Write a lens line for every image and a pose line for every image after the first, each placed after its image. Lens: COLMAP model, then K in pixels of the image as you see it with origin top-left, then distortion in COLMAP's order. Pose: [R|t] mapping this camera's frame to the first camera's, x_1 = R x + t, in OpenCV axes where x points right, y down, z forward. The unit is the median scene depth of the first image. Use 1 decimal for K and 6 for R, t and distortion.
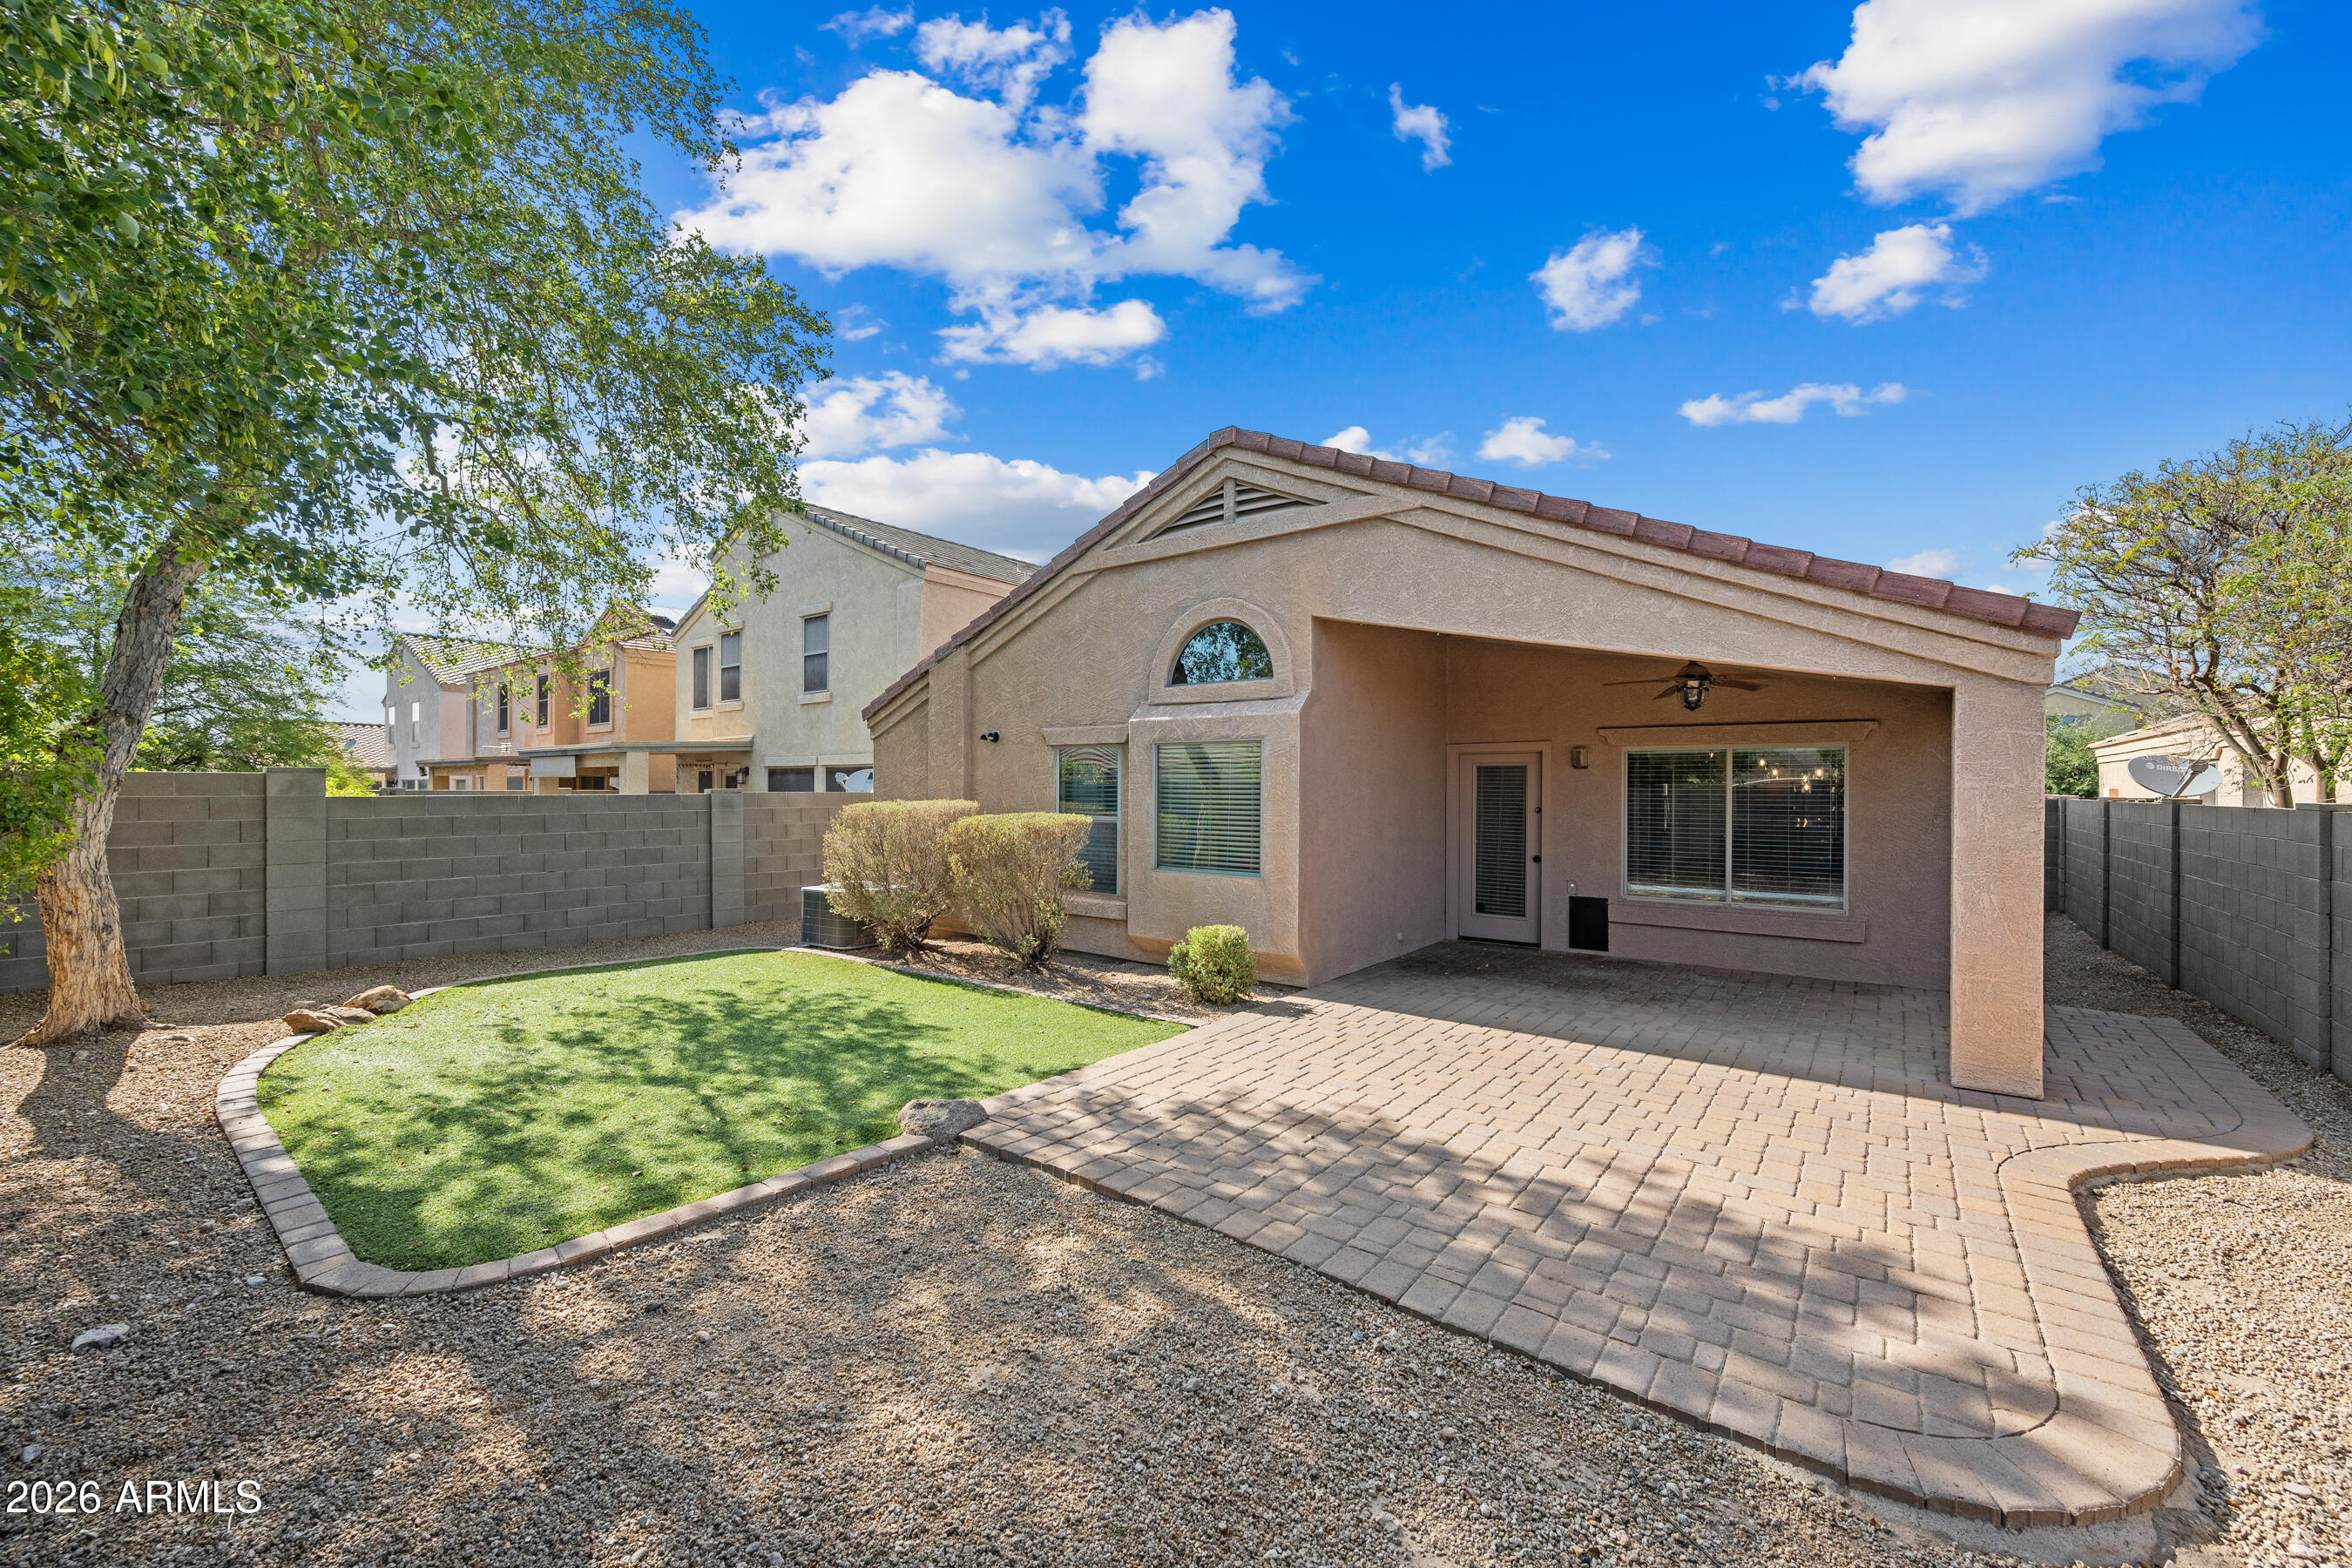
lens RADIAL K [[914.1, 0, 1189.2], [0, 914.1, 794.6], [0, 0, 1]] dist [-0.008926, -0.000034]
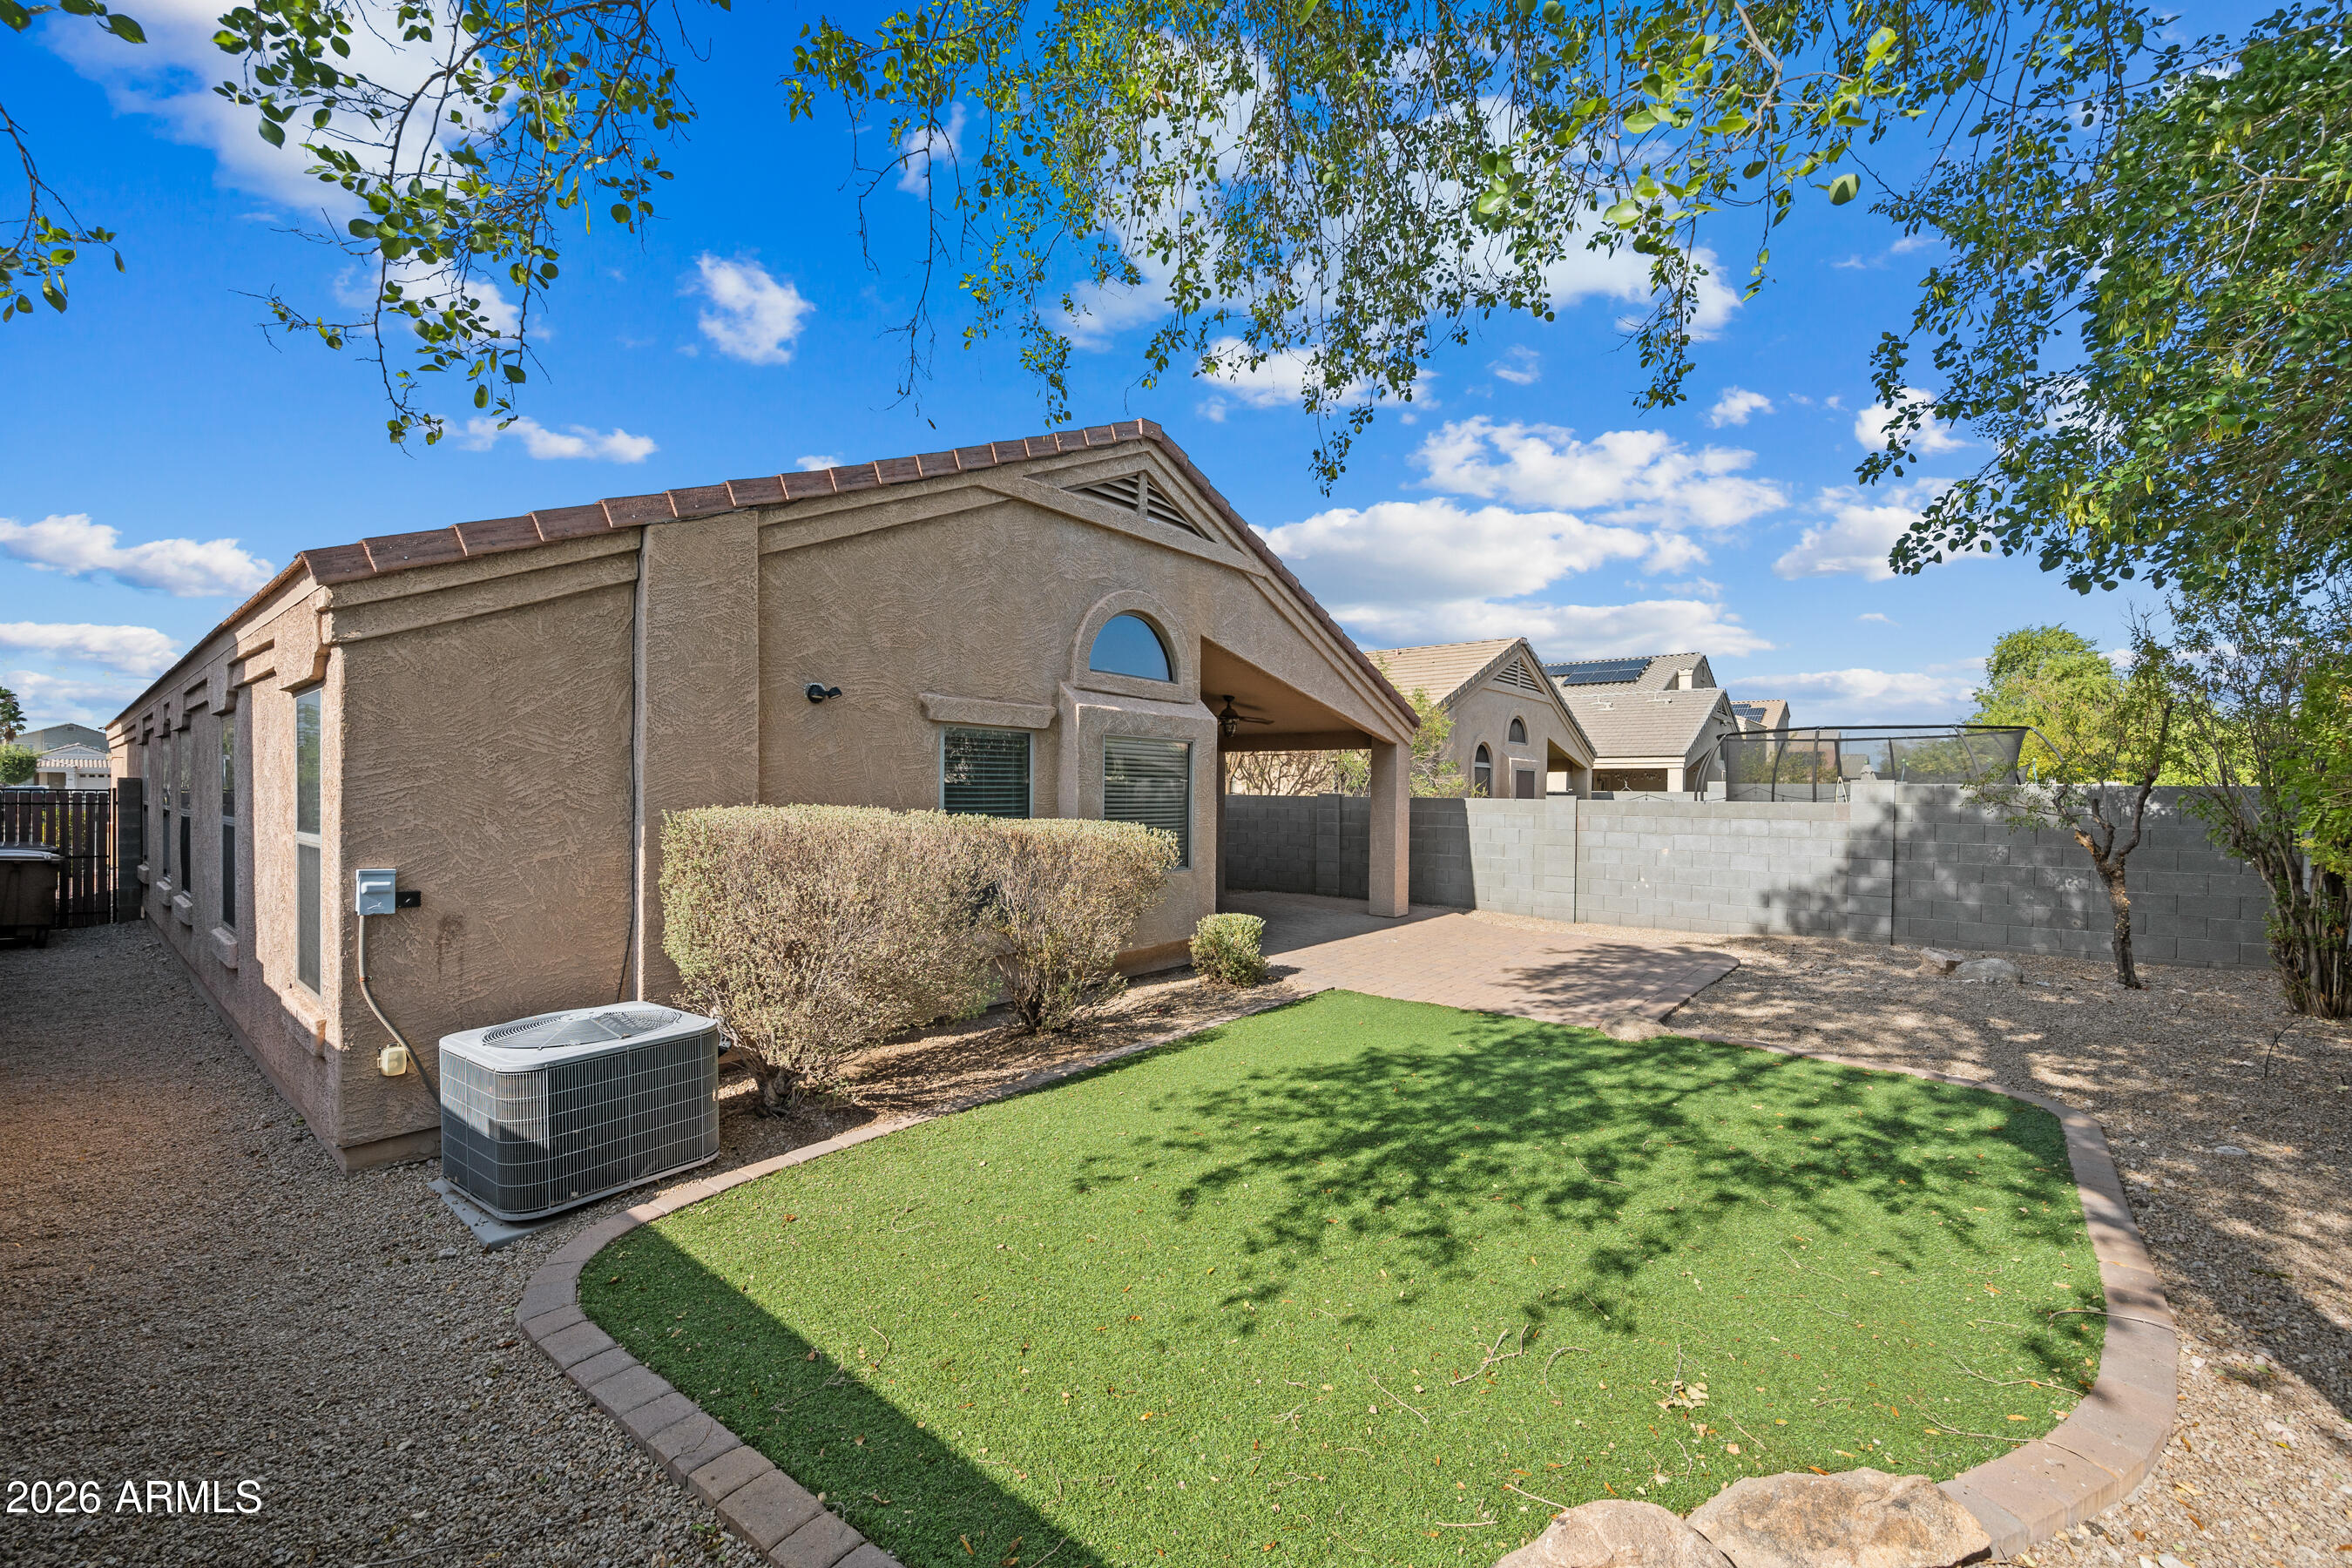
lens RADIAL K [[914.1, 0, 1189.2], [0, 914.1, 794.6], [0, 0, 1]] dist [-0.008926, -0.000034]
pose [[0.049510, -0.005985, 0.998756, -1.395209], [-0.001232, 0.999981, 0.006053, -0.005270], [-0.998773, -0.001530, 0.049502, 1.333556]]
